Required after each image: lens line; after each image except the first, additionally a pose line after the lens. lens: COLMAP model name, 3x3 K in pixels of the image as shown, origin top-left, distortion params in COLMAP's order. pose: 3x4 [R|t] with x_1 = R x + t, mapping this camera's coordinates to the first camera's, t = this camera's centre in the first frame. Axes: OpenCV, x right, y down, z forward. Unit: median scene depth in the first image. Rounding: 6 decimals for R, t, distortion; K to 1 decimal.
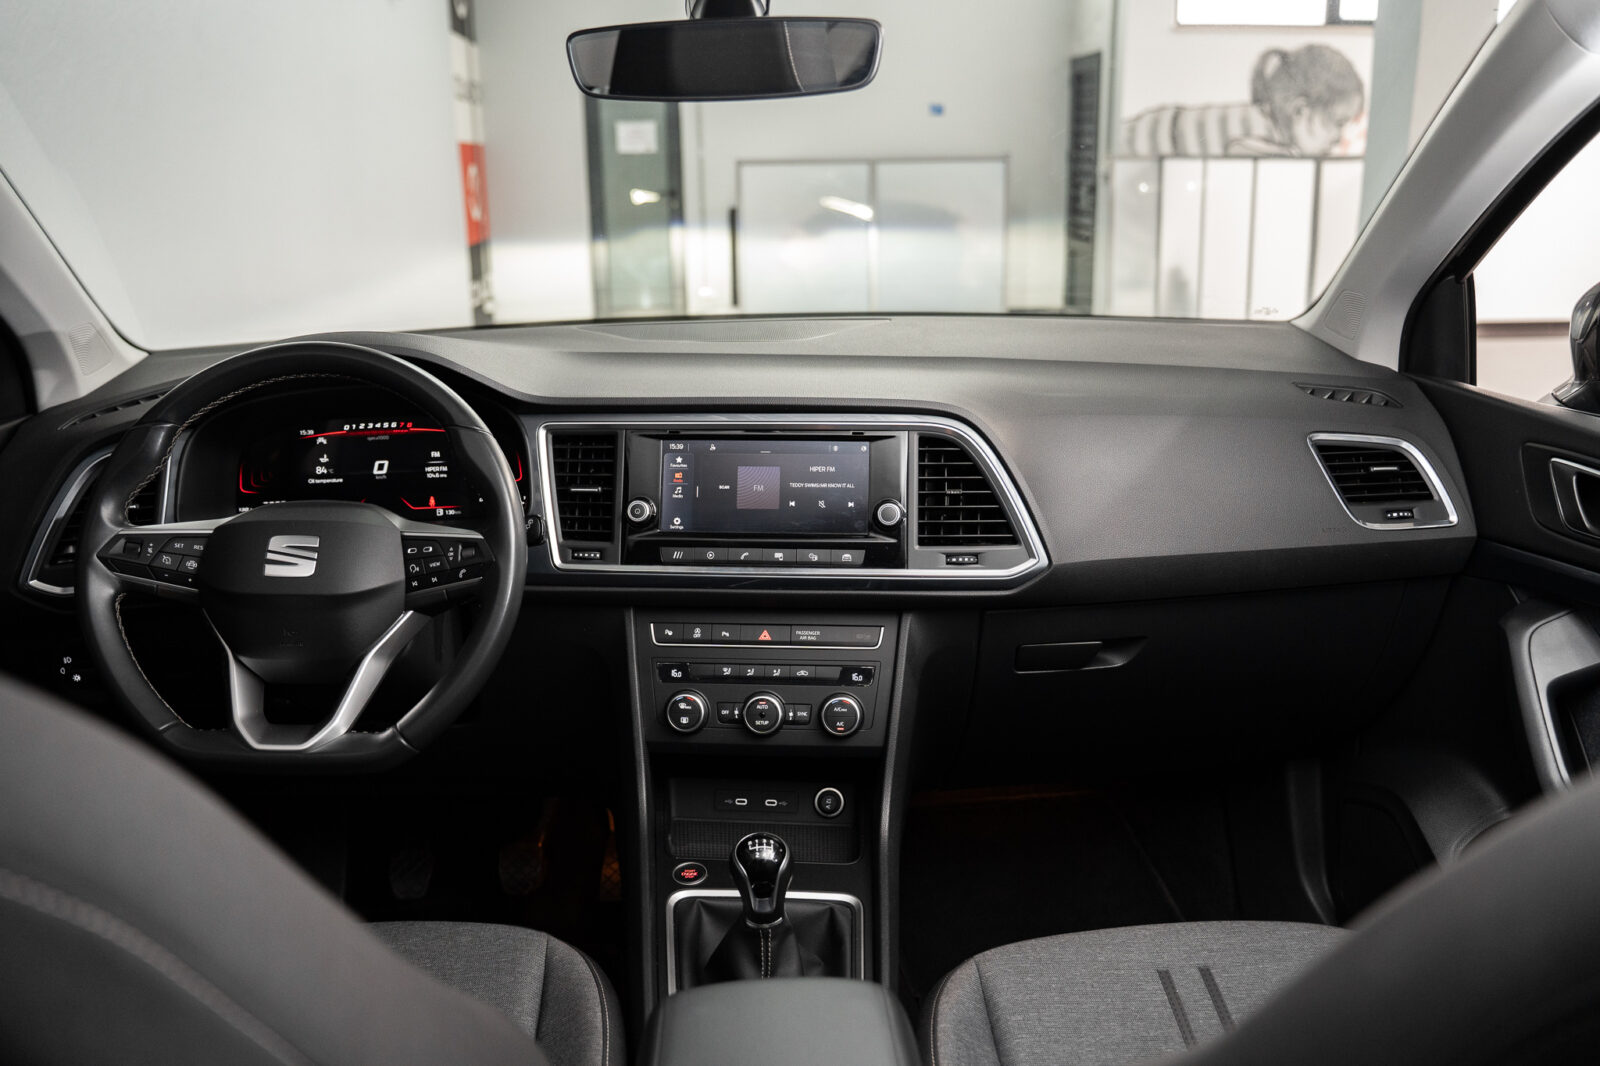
lens RADIAL K [[1286.4, 0, 800.0], [0, 1286.4, 533.0], [0, 0, 1]] dist [-0.111189, 0.082775]
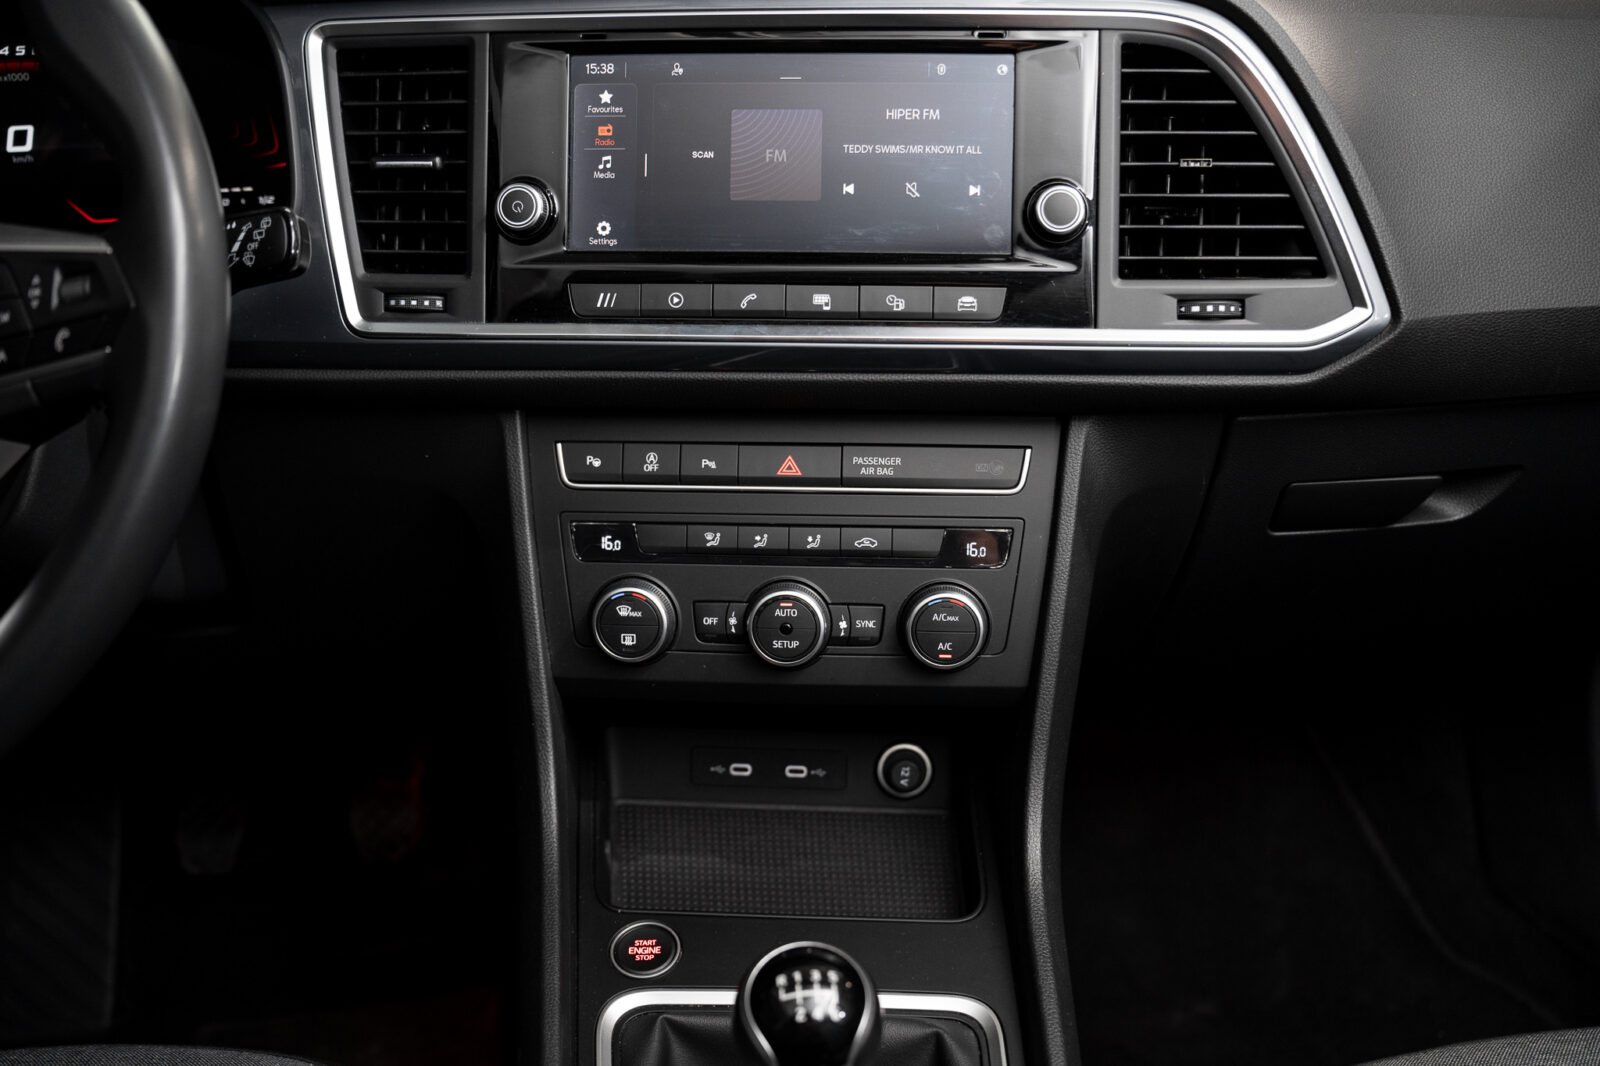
lens RADIAL K [[1311.8, 0, 800.0], [0, 1311.8, 533.0], [0, 0, 1]] dist [-0.110318, 0.077872]
pose [[0.999726, -0.006825, 0.022392, -0.035147], [0.003089, 0.986653, 0.162810, 0.023528], [-0.023204, -0.162696, 0.986403, 0.509535]]
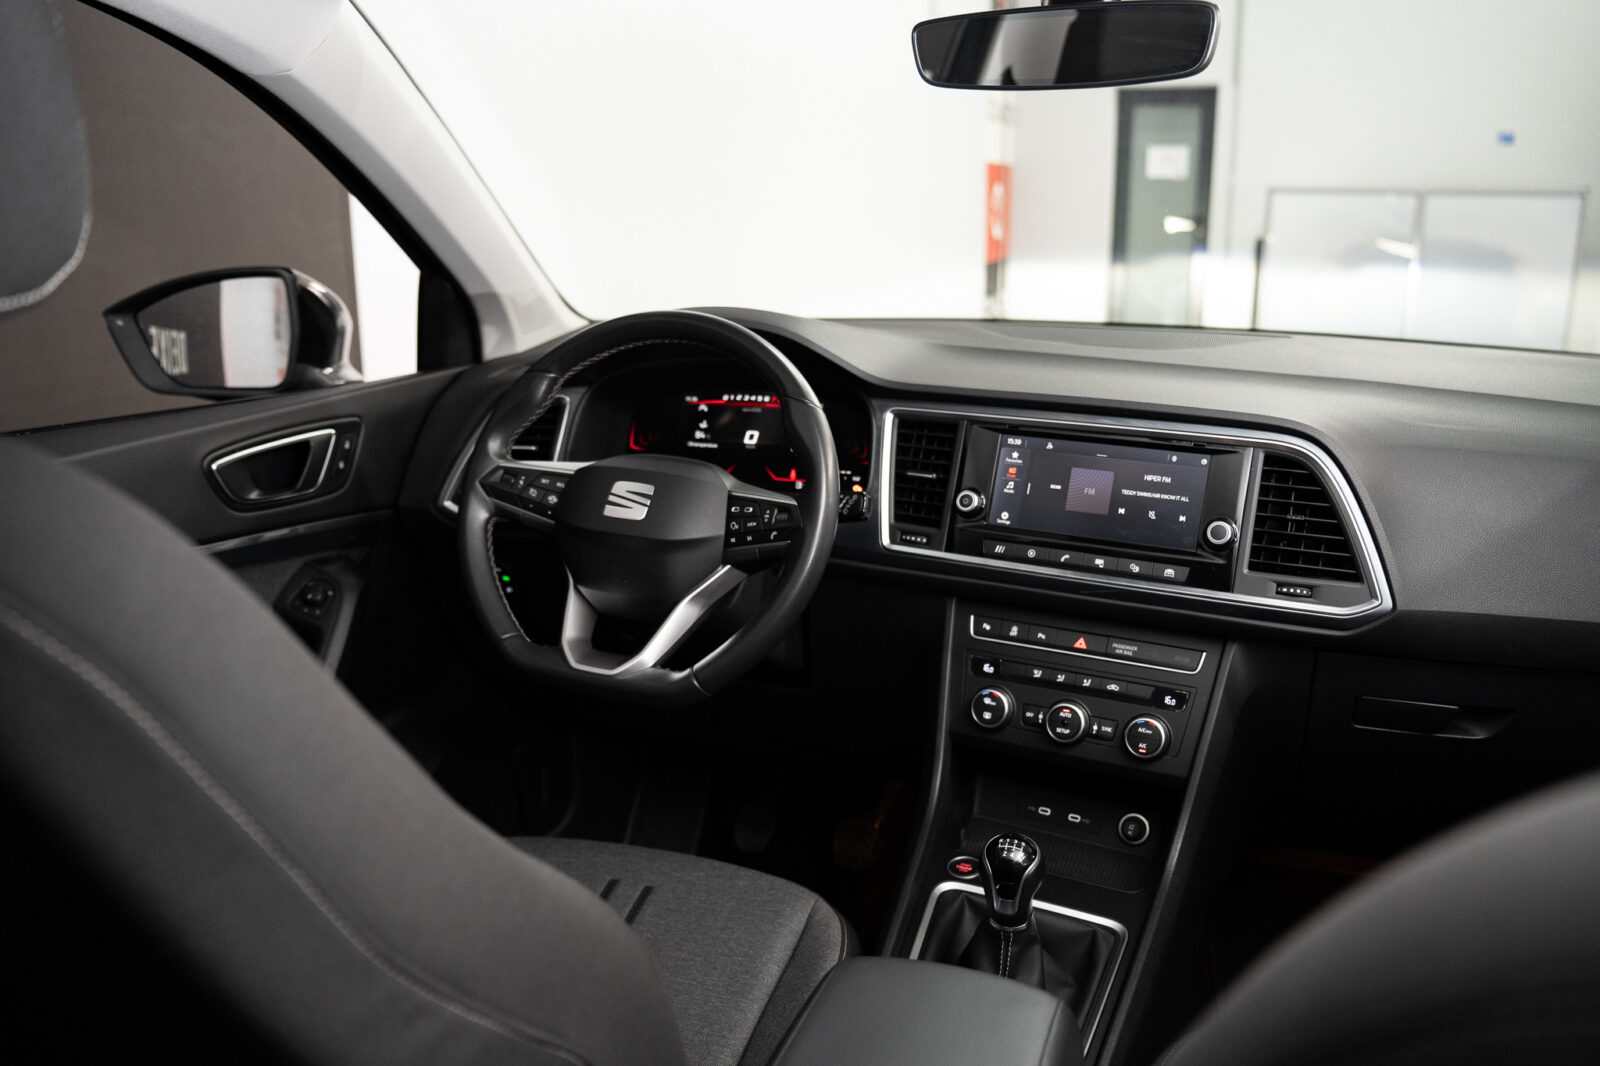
lens RADIAL K [[1286.4, 0, 800.0], [0, 1286.4, 533.0], [0, 0, 1]] dist [-0.111189, 0.082775]
pose [[0.917101, 0.117410, -0.380973, 0.139276], [-0.124663, 0.992183, 0.005680, 0.018235], [0.378662, 0.042284, 0.924569, 0.021412]]
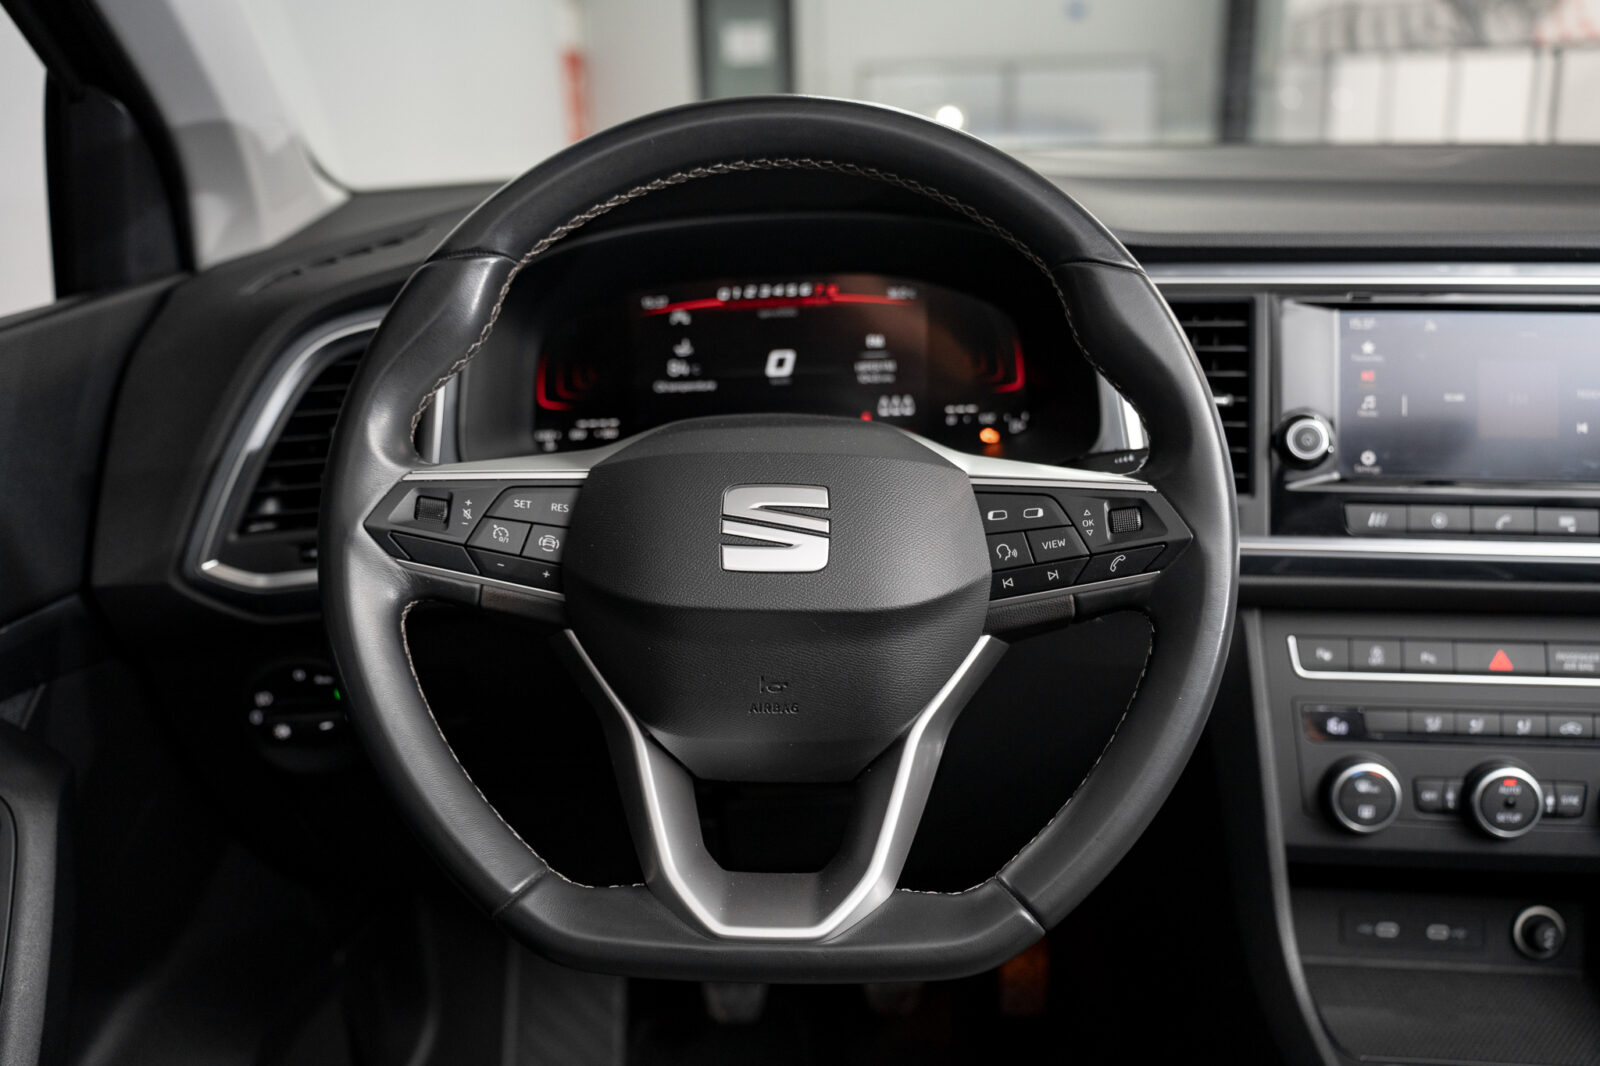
lens RADIAL K [[1311.8, 0, 800.0], [0, 1311.8, 533.0], [0, 0, 1]] dist [-0.110318, 0.077872]
pose [[0.998490, 0.004760, -0.054723, -0.310613], [-0.002195, 0.998901, 0.046827, -0.002461], [0.054886, -0.046636, 0.997403, 0.431339]]
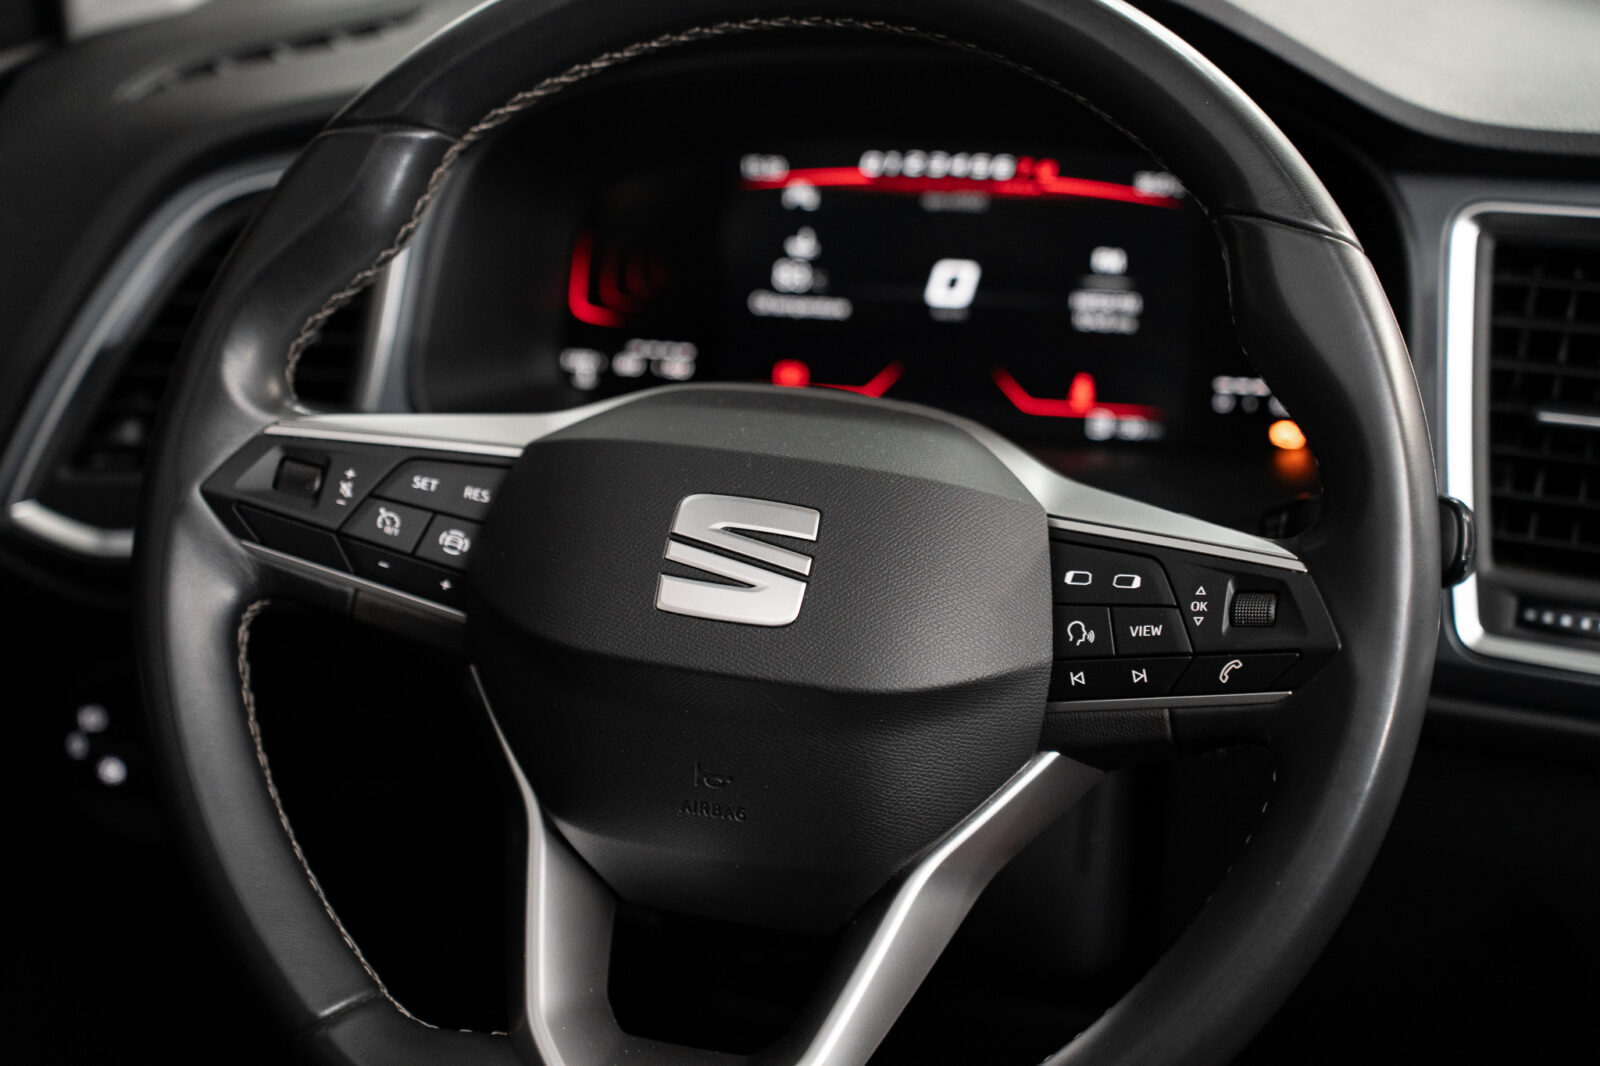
lens RADIAL K [[2852.2, 0, 800.0], [0, 2852.2, 533.0], [0, 0, 1]] dist [0.442642, 0.054888]
pose [[0.950319, 0.120265, -0.287105, -0.139525], [-0.102584, 0.991824, 0.075908, -0.042016], [0.293887, -0.042685, 0.954887, 0.226085]]
